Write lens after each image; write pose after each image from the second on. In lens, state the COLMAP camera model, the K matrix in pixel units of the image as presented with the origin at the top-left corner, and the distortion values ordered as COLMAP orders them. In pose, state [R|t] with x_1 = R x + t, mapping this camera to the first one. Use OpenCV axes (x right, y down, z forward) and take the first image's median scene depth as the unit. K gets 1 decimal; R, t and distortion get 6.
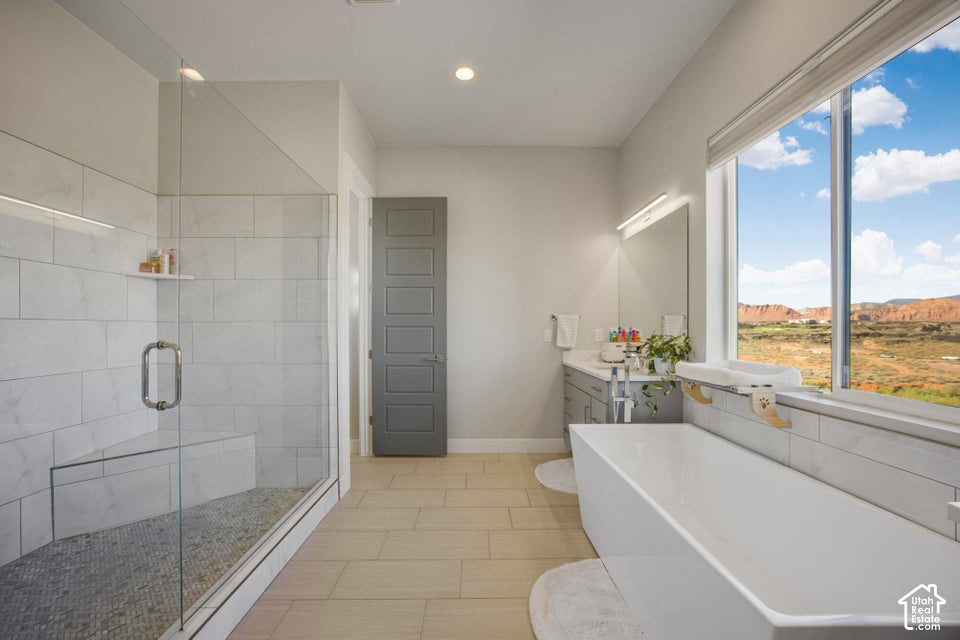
lens RADIAL K [[403.9, 0, 482.9], [0, 403.9, 323.9], [0, 0, 1]] dist [-0.002092, -0.000244]
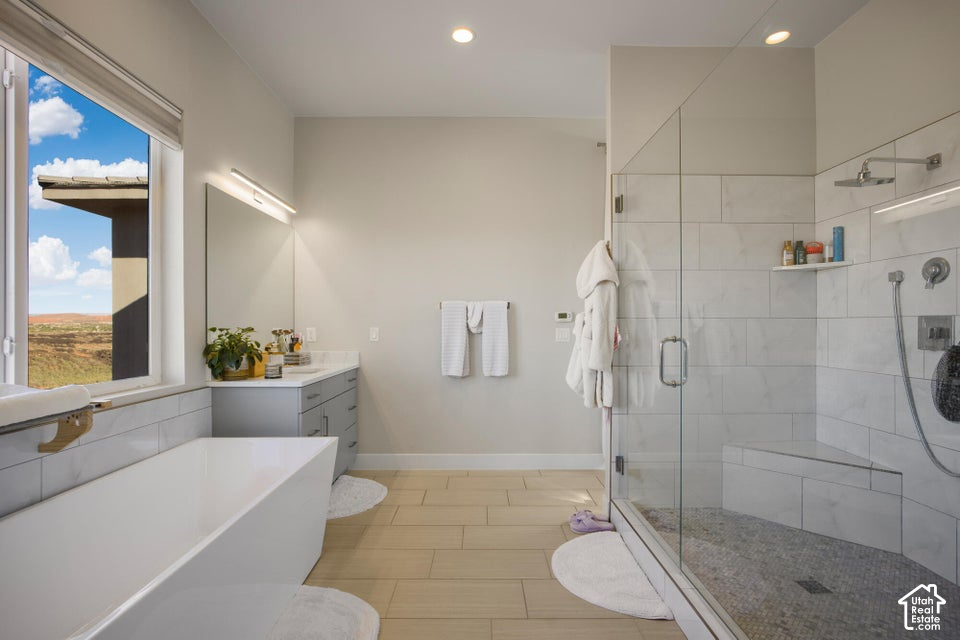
lens RADIAL K [[459.6, 0, 480.0], [0, 459.6, 320.0], [0, 0, 1]] dist [0.004144, 0.000967]
pose [[0.999942, 0.002620, -0.010479, 2.089062], [-0.002614, 0.999996, 0.000619, -0.021767], [0.010481, -0.000591, 0.999945, -0.177702]]
